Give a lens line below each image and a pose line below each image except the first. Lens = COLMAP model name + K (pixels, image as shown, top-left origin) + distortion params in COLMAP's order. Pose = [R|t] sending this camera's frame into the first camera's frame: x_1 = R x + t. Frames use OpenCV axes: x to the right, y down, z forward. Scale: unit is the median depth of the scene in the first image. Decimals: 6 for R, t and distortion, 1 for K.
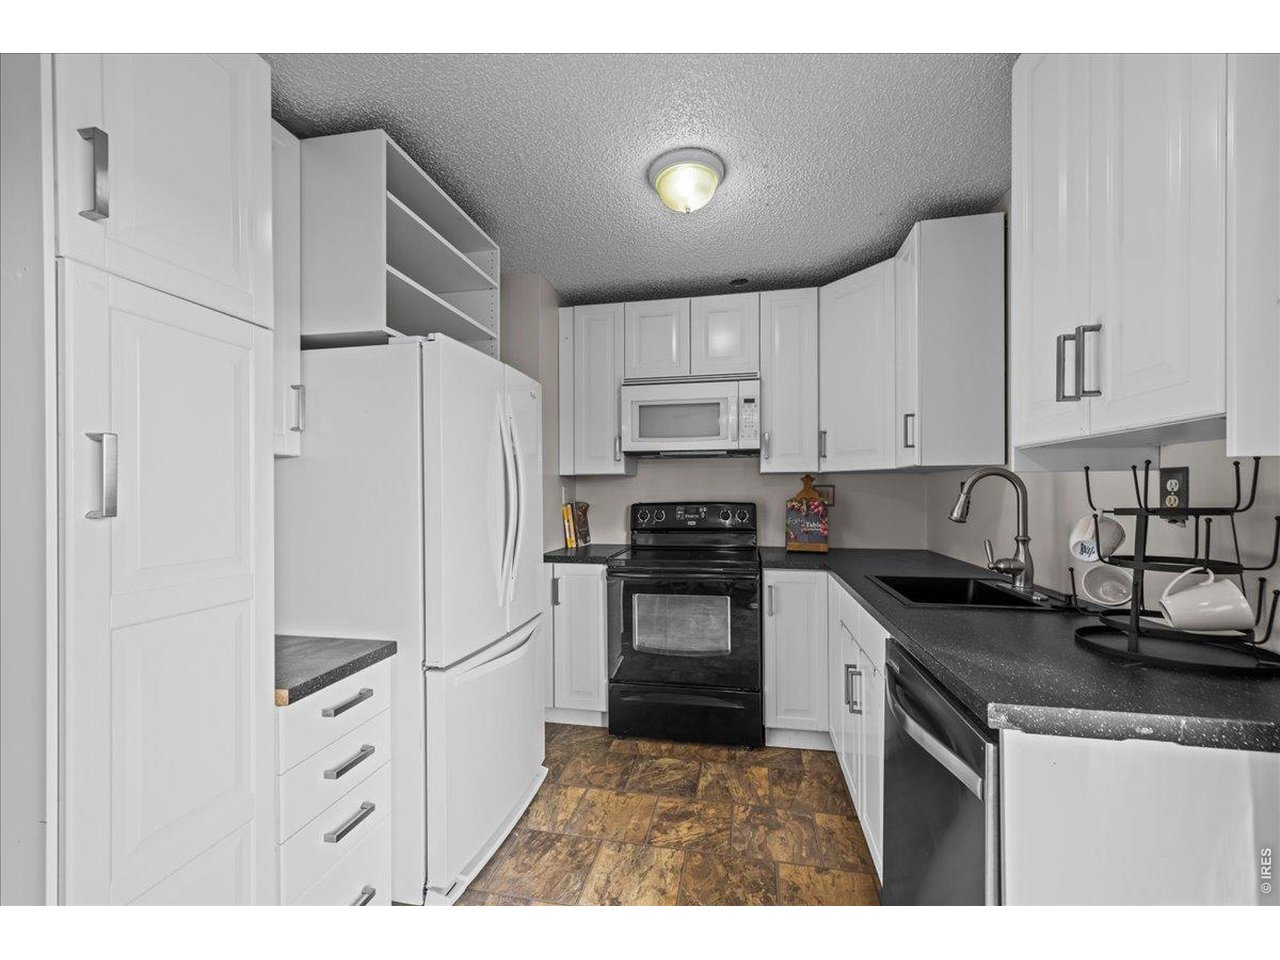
lens RADIAL K [[519.2, 0, 647.1], [0, 519.2, 492.7], [0, 0, 1]] dist [0.010086, -0.000008]
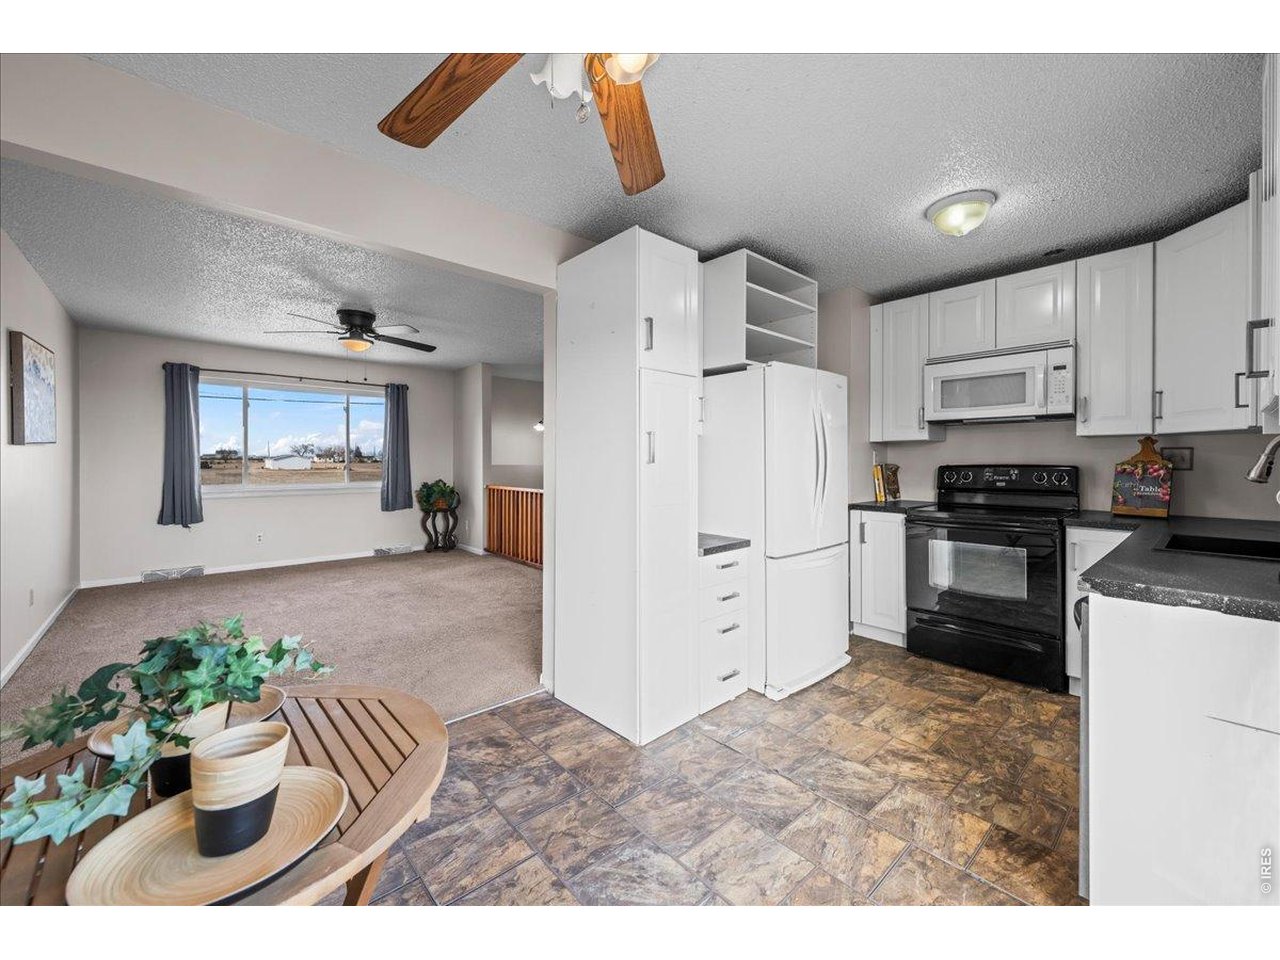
lens RADIAL K [[516.0, 0, 644.2], [0, 516.0, 465.7], [0, 0, 1]] dist [0.002937, 0.000234]
pose [[0.800415, 0.009385, -0.599373, 0.162480], [-0.001226, 0.999901, 0.014020, 0.007432], [0.599445, -0.010487, 0.800347, -0.360228]]
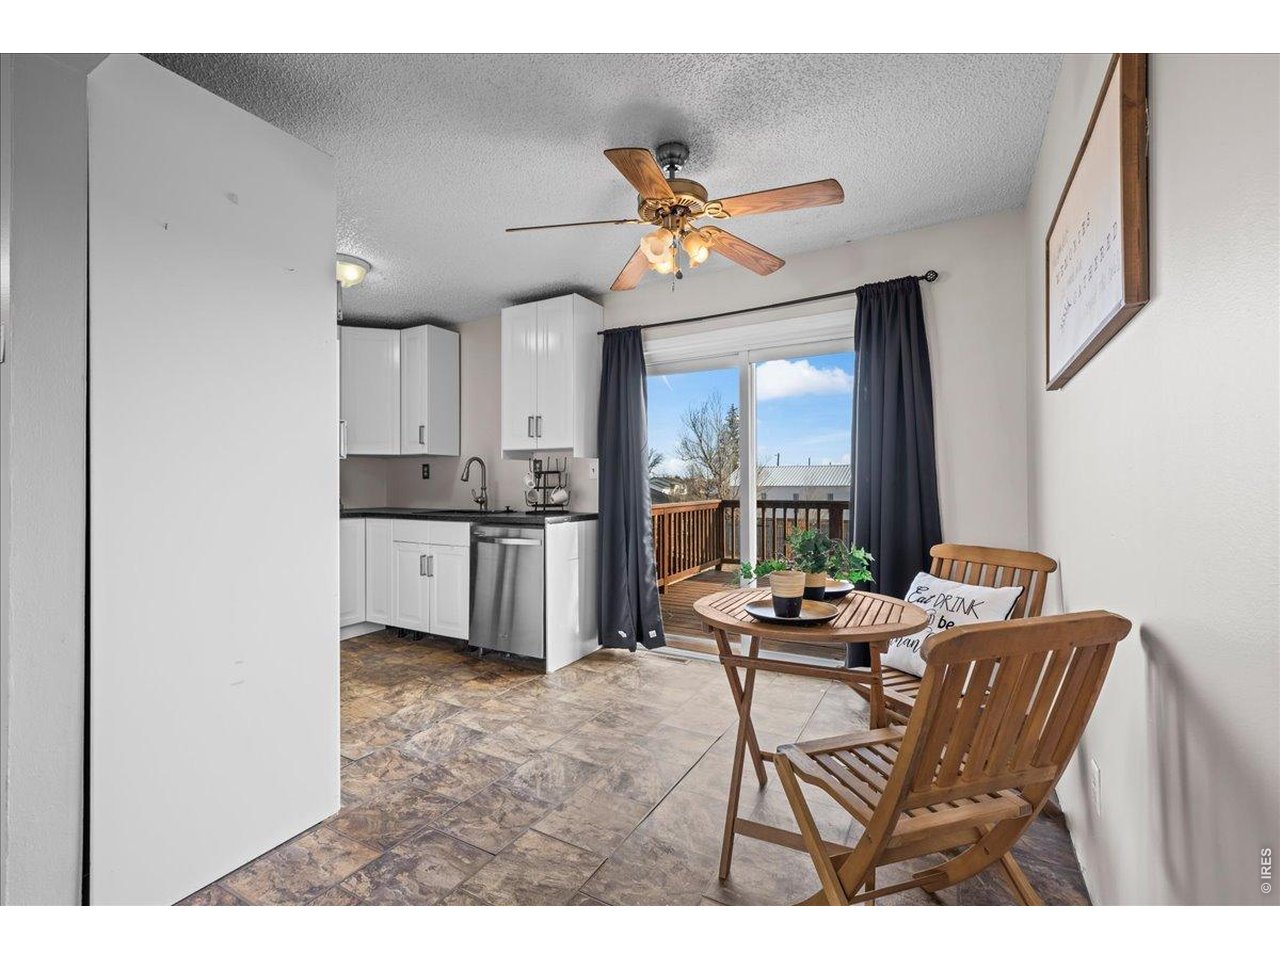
lens RADIAL K [[535.9, 0, 649.3], [0, 535.9, 483.3], [0, 0, 1]] dist [0.001590, 0.000163]
pose [[0.310174, 0.001214, 0.950679, -0.891935], [0.002116, 0.999996, -0.001967, 0.049546], [-0.950677, 0.002622, 0.310170, -0.299068]]
